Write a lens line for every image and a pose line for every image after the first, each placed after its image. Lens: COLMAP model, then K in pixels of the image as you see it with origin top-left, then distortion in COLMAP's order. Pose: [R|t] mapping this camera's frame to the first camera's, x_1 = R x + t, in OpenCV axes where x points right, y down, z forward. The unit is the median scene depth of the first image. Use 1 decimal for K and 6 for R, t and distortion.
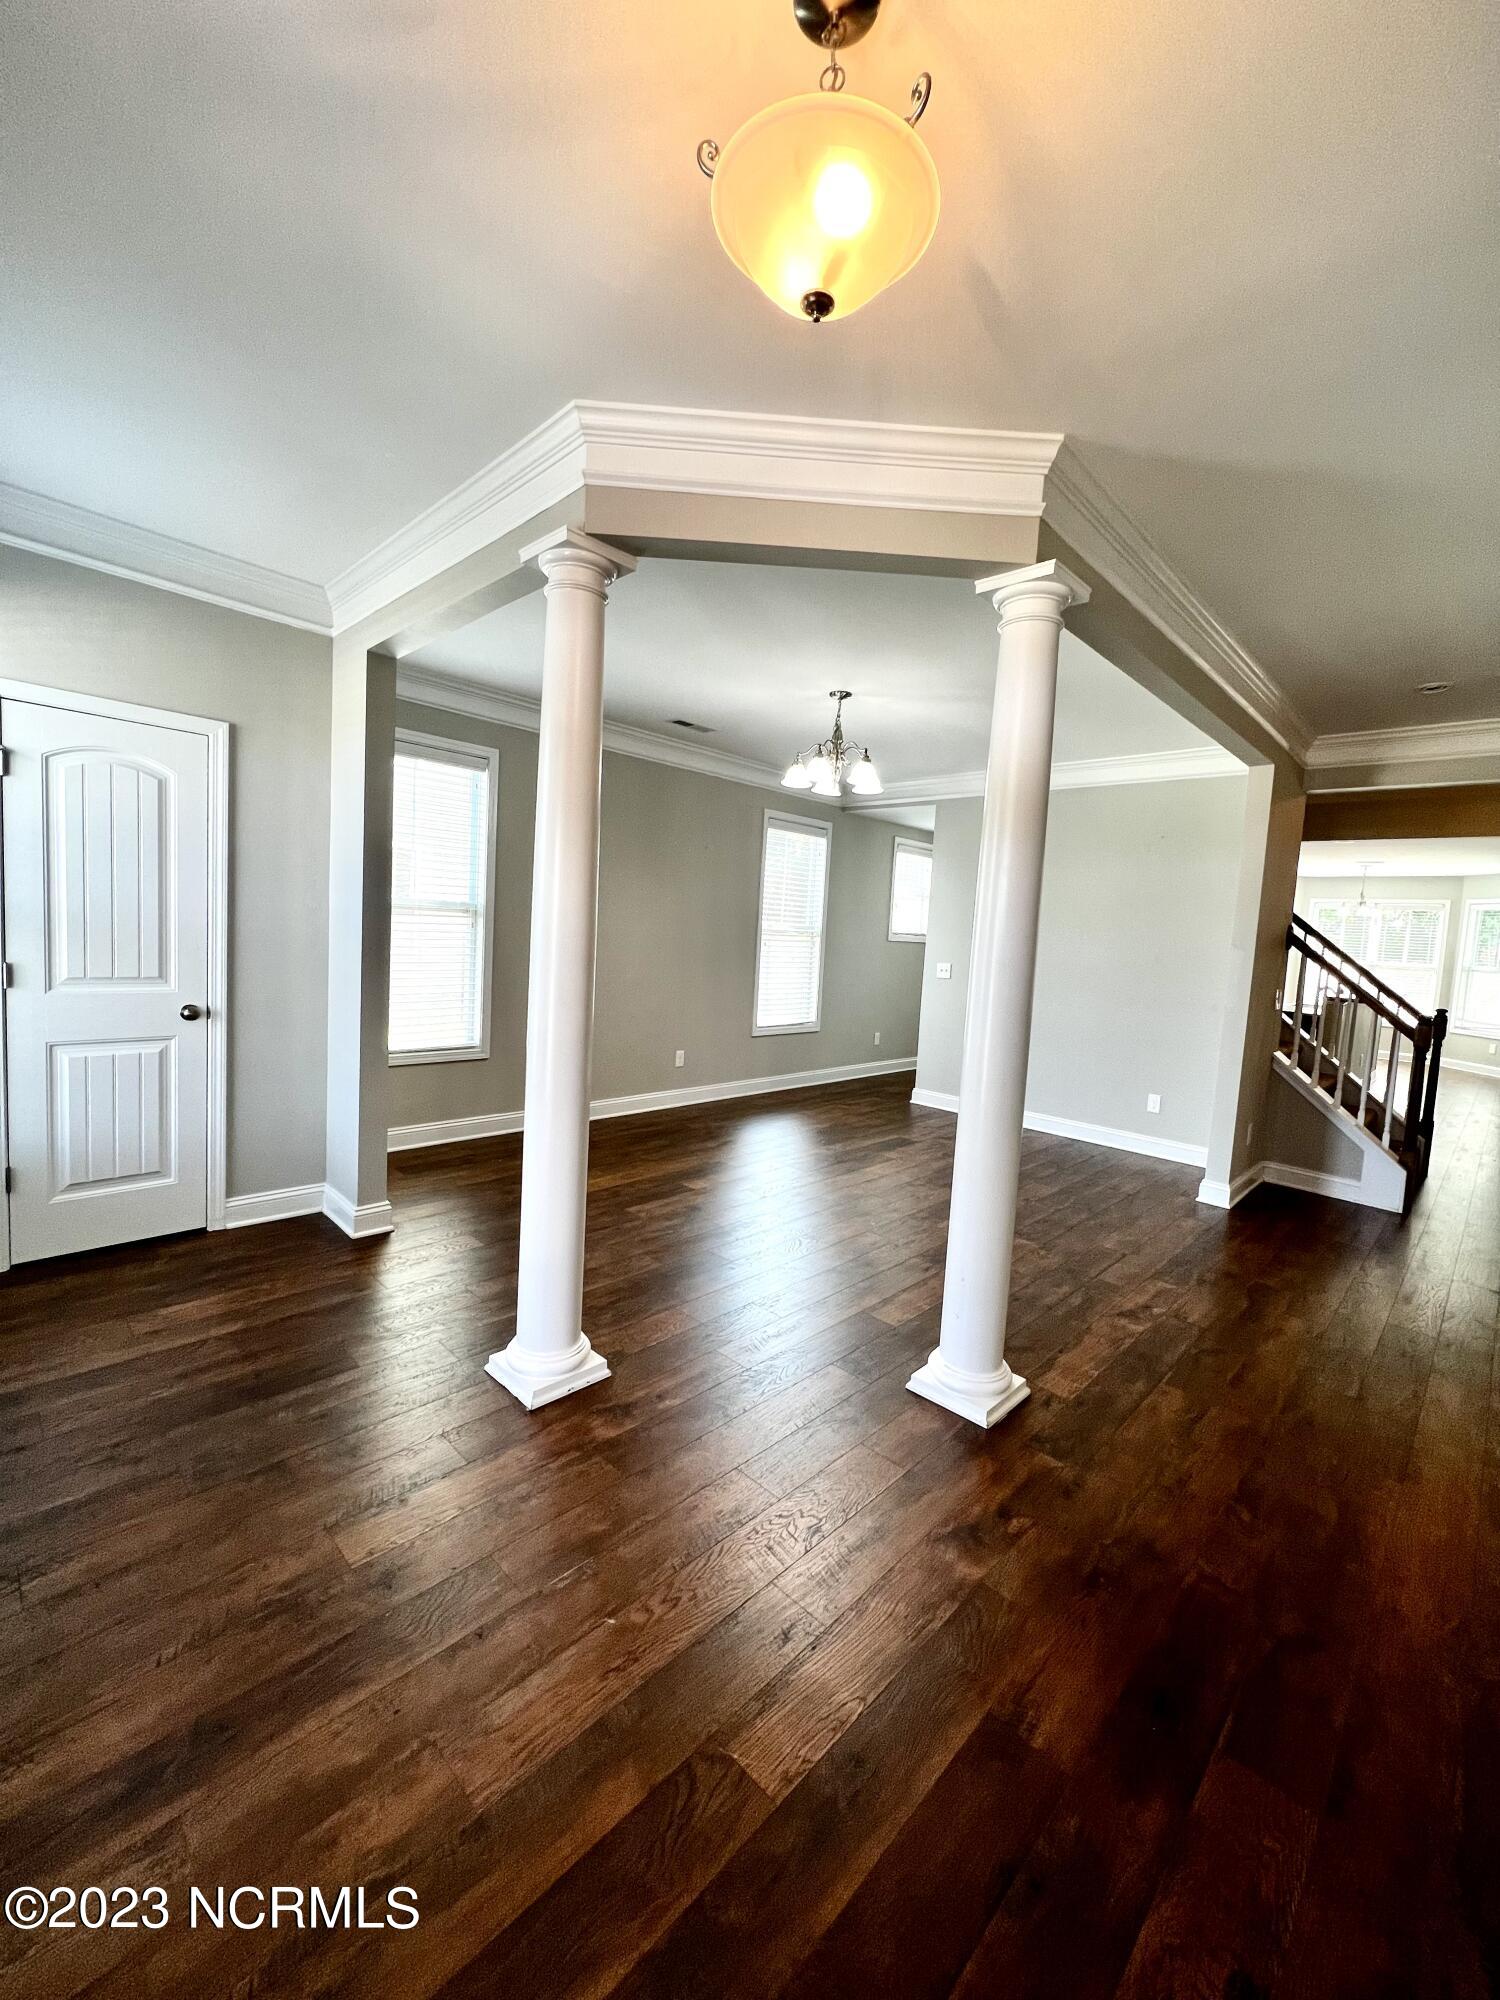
lens RADIAL K [[794.4, 0, 750.0], [0, 794.4, 1000.0], [0, 0, 1]] dist [0.001416, 0.000180]
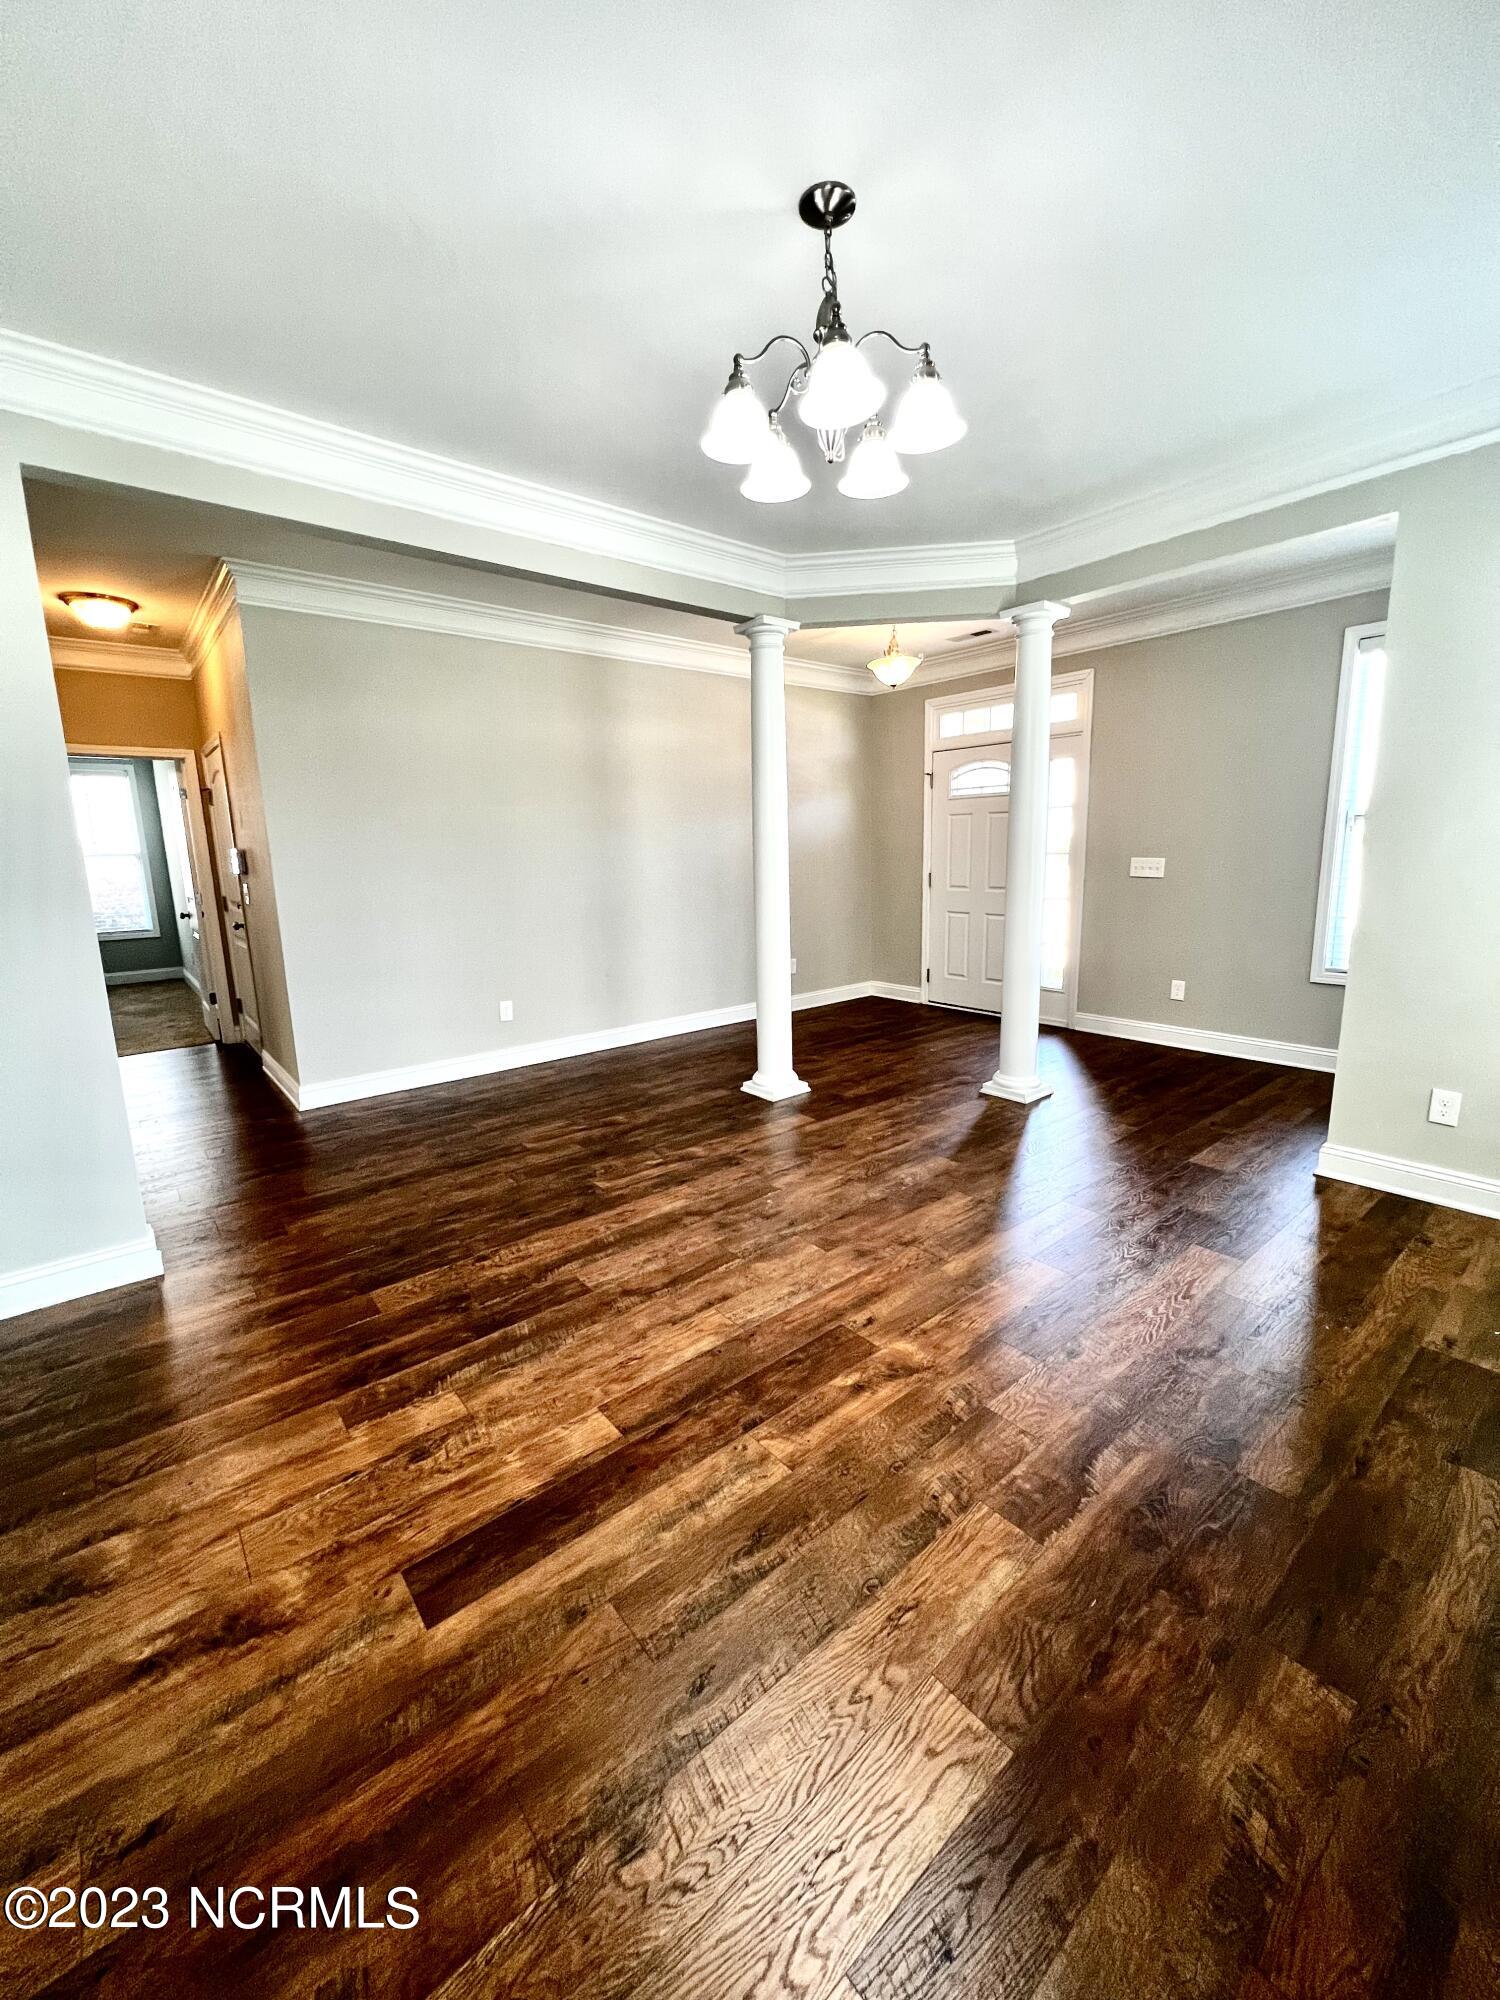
lens RADIAL K [[794.4, 0, 750.0], [0, 794.4, 1000.0], [0, 0, 1]] dist [0.001416, 0.000180]
pose [[-0.971799, -0.200932, 0.123426, 0.082464], [-0.139358, 0.911583, 0.386776, -0.351279], [-0.190228, 0.358669, -0.913876, 1.899078]]
